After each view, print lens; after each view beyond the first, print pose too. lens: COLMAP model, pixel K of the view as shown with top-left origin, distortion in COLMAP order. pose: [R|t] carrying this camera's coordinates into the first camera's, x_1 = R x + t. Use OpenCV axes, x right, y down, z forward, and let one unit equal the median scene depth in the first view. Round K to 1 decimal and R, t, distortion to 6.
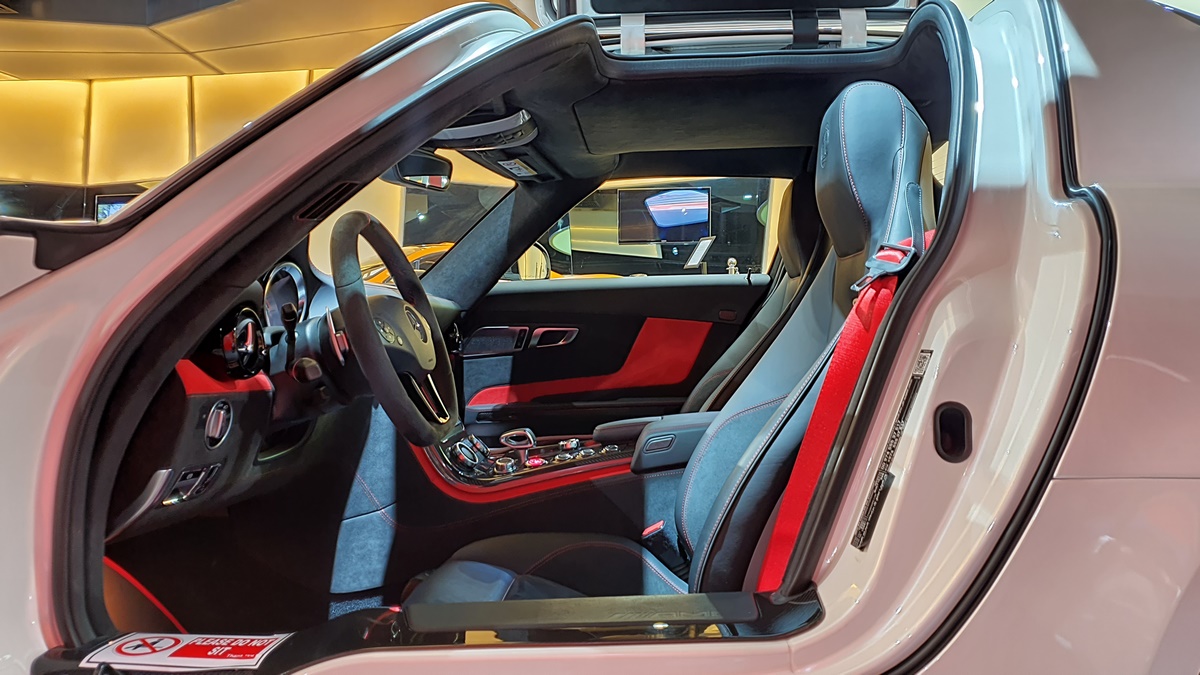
lens RADIAL K [[853.7, 0, 617.4], [0, 853.7, 349.3], [0, 0, 1]] dist [0.001481, -0.001474]
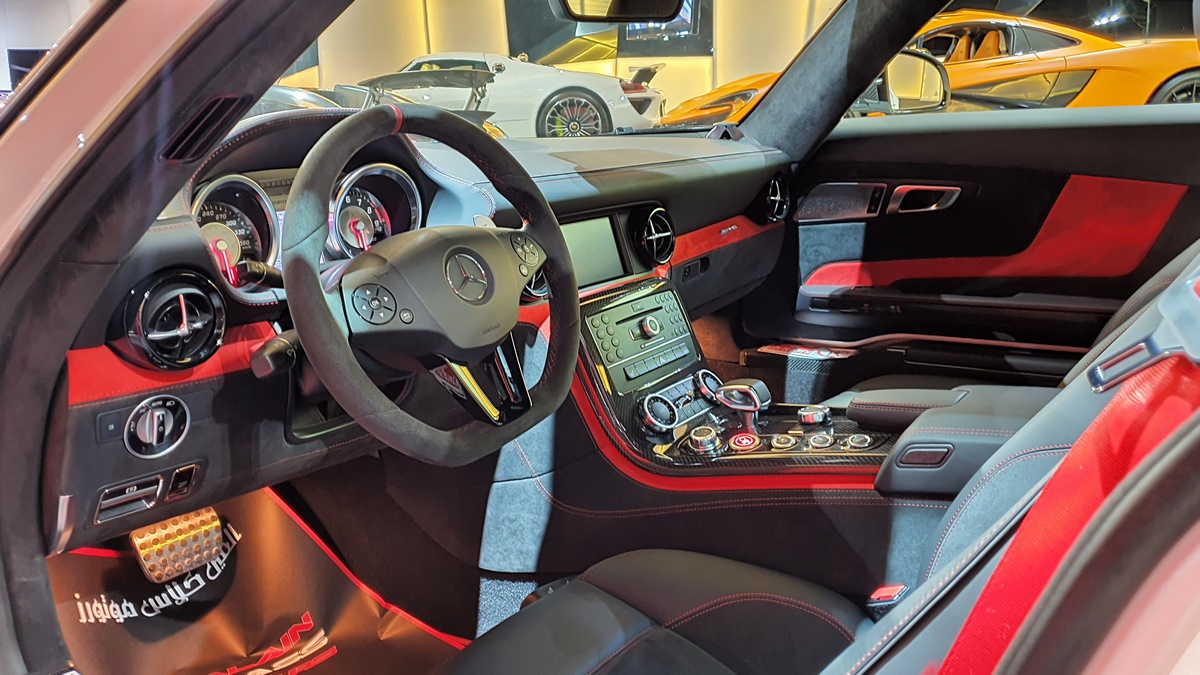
lens RADIAL K [[921.4, 0, 600.0], [0, 921.4, 337.5], [0, 0, 1]] dist [0.003004, -0.002923]
pose [[0.846894, 0.107136, -0.520857, 0.112268], [0.002281, 0.978753, 0.205031, -0.061836], [0.531756, -0.174827, 0.828656, 0.223598]]
